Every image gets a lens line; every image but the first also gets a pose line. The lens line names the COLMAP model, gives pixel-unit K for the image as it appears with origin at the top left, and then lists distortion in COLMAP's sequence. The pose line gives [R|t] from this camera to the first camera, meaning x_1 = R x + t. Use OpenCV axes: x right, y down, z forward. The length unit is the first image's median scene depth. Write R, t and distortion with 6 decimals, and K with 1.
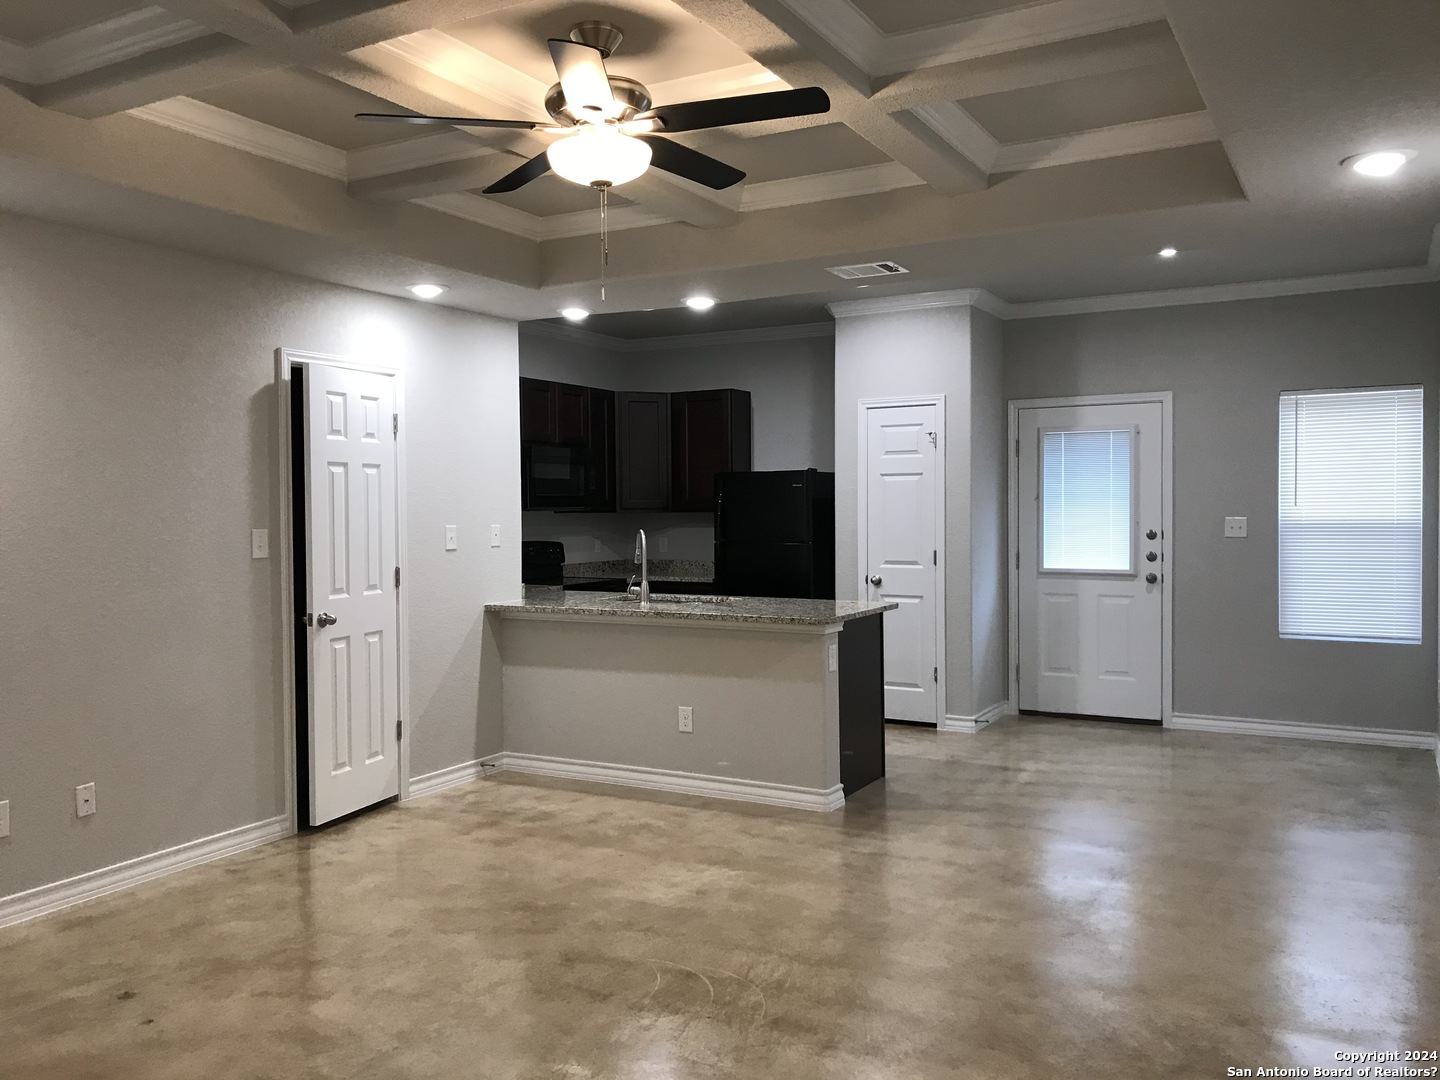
lens RADIAL K [[1208.0, 0, 721.0], [0, 1208.0, 535.9], [0, 0, 1]] dist [0.037597, -0.023119]
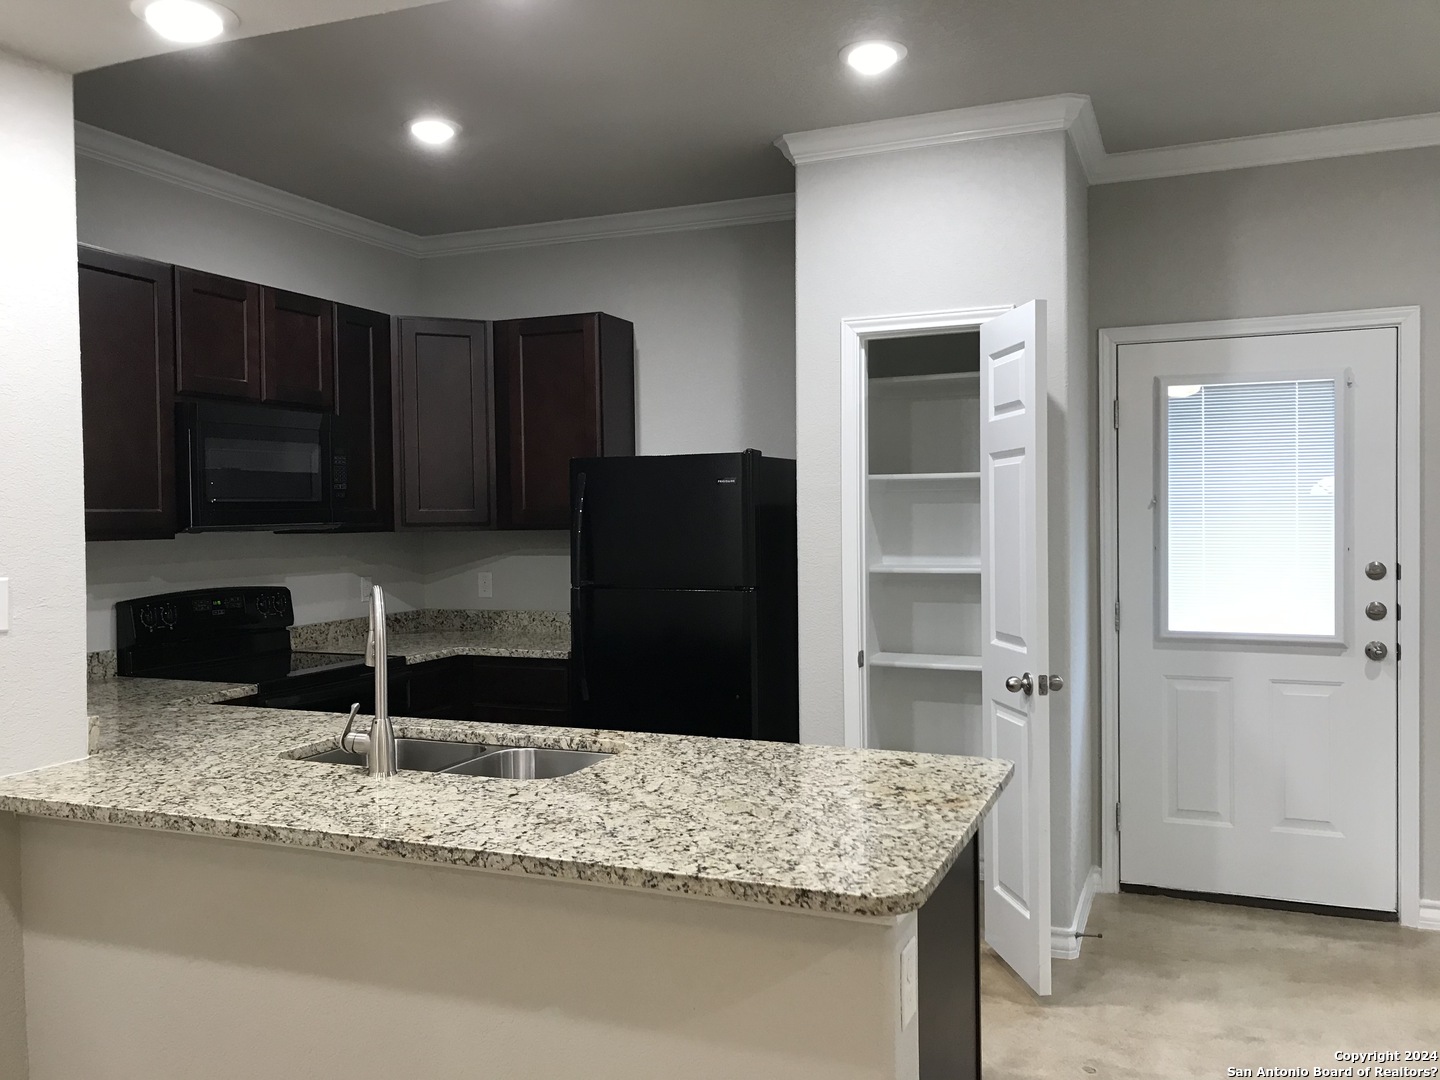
lens RADIAL K [[1208.0, 0, 720.3], [0, 1208.0, 534.0], [0, 0, 1]] dist [0.037597, -0.023119]
pose [[0.994000, -0.005472, 0.109240, 0.002542], [0.006057, 0.999969, -0.005027, -0.015994], [-0.109209, 0.005658, 0.994003, 0.469272]]
